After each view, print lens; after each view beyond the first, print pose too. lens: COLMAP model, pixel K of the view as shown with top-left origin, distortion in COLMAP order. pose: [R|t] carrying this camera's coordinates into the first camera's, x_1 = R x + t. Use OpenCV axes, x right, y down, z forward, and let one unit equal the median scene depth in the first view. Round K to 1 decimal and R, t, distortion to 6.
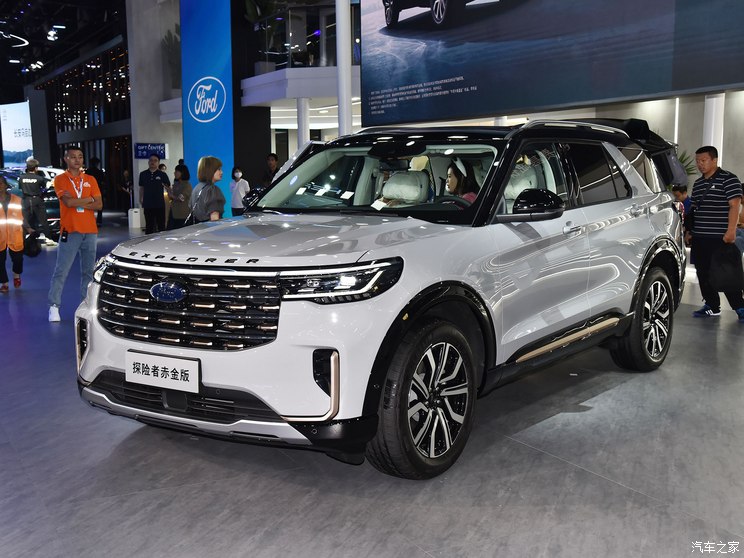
lens RADIAL K [[988.3, 0, 369.0], [0, 988.3, 281.1], [0, 0, 1]] dist [0.157512, 0.000000]
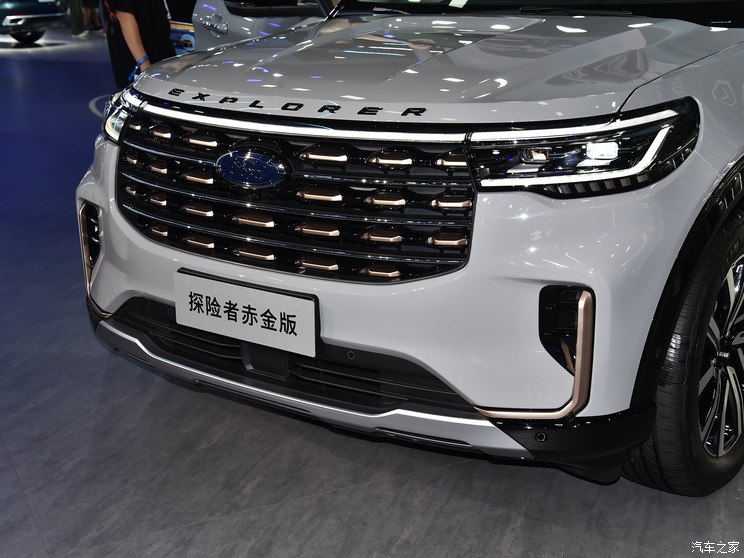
lens RADIAL K [[1069.6, 0, 373.0], [0, 1069.6, 276.1], [0, 0, 1]] dist [0.156439, 0.000000]
pose [[0.999986, -0.004151, -0.003350, -0.136019], [0.004671, 0.984680, 0.174310, -0.033279], [0.002575, -0.174323, 0.984685, 0.424047]]
